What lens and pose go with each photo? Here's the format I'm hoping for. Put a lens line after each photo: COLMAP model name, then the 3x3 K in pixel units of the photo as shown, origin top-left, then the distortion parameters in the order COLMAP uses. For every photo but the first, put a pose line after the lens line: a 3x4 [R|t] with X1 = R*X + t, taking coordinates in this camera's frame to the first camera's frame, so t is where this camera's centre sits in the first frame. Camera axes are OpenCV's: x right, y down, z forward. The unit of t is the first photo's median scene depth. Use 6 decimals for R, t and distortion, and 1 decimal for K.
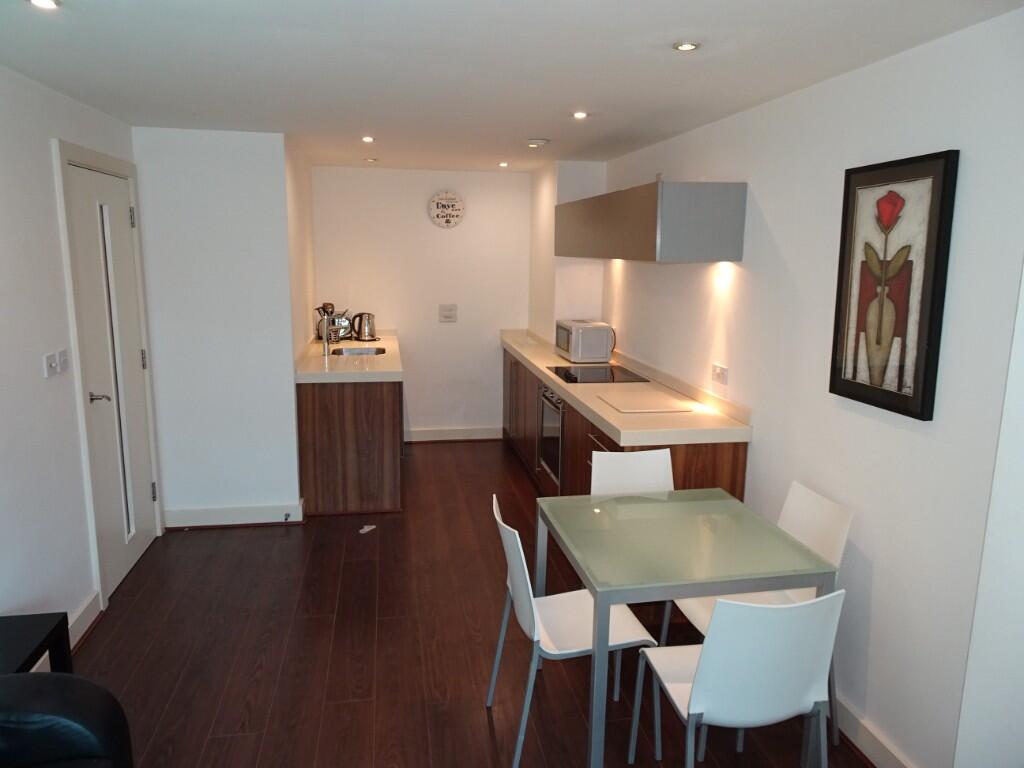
lens RADIAL K [[727.3, 0, 512.0], [0, 727.3, 383.2], [0, 0, 1]] dist [0.008176, 0.002651]
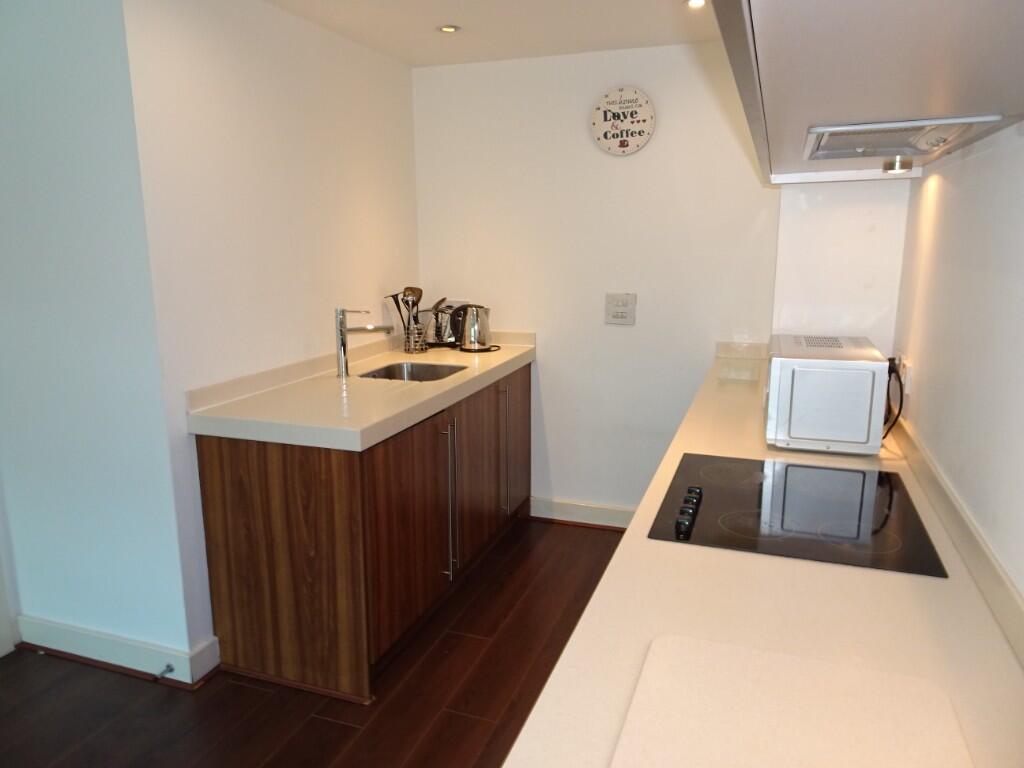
lens RADIAL K [[727.3, 0, 511.4], [0, 727.3, 381.0], [0, 0, 1]] dist [0.008176, 0.002651]
pose [[0.867561, 0.081614, -0.490588, 0.127795], [-0.075313, 0.996626, 0.032613, -0.055362], [0.491595, 0.008654, 0.870781, 0.489158]]
